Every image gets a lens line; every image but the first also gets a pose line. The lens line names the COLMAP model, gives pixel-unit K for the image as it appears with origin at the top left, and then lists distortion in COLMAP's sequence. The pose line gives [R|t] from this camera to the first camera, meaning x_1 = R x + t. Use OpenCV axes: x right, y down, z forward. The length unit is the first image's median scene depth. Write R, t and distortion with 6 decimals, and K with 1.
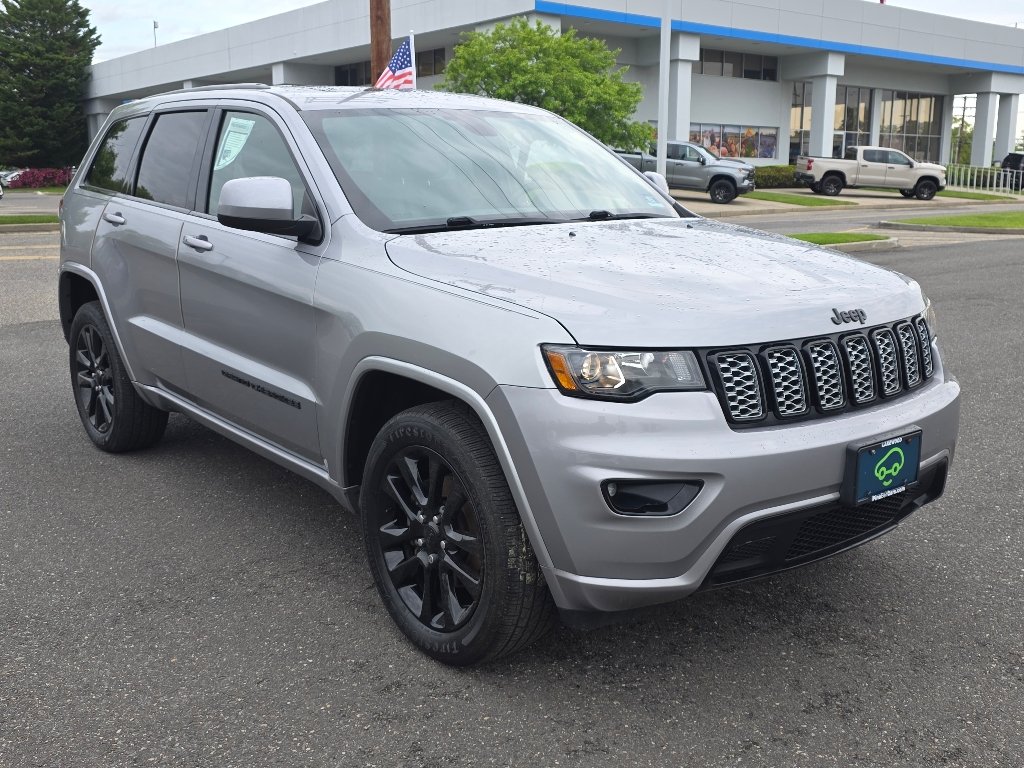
lens RADIAL K [[1047.7, 0, 510.2], [0, 1047.7, 359.2], [0, 0, 1]] dist [0.055222, -0.026232]
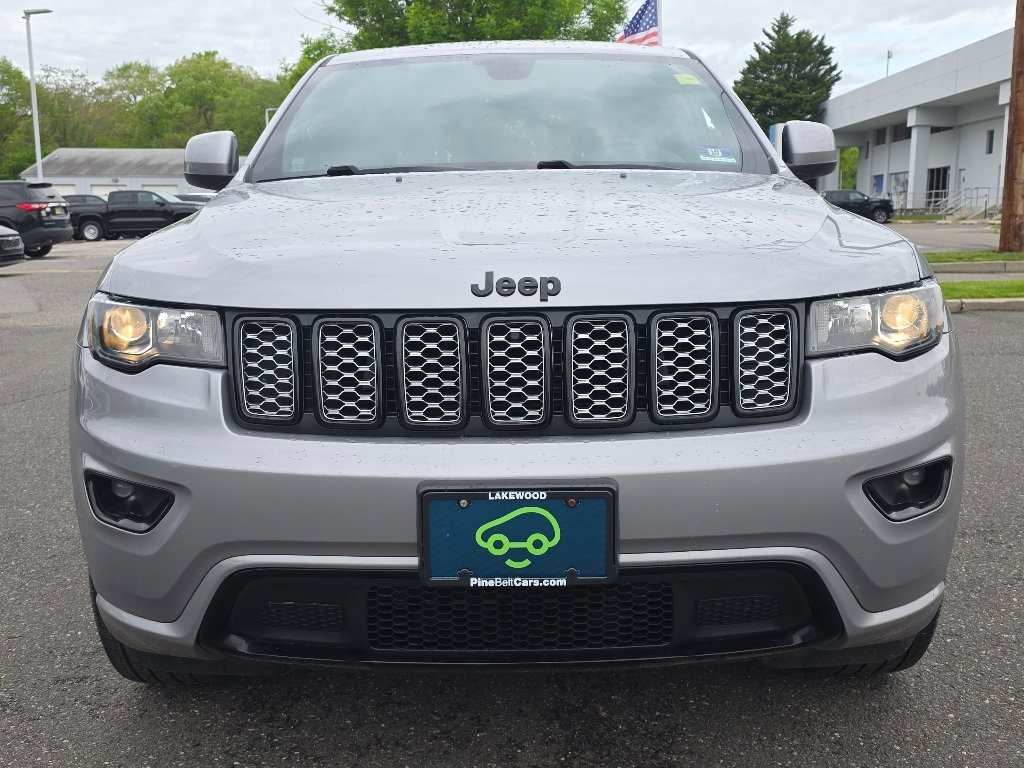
lens RADIAL K [[1047.7, 0, 510.2], [0, 1047.7, 359.2], [0, 0, 1]] dist [0.055222, -0.026232]
pose [[0.775414, 0.084036, -0.625836, 0.257887], [-0.104014, 0.994565, 0.004673, -0.000025], [0.622827, 0.061472, 0.779941, 0.190001]]
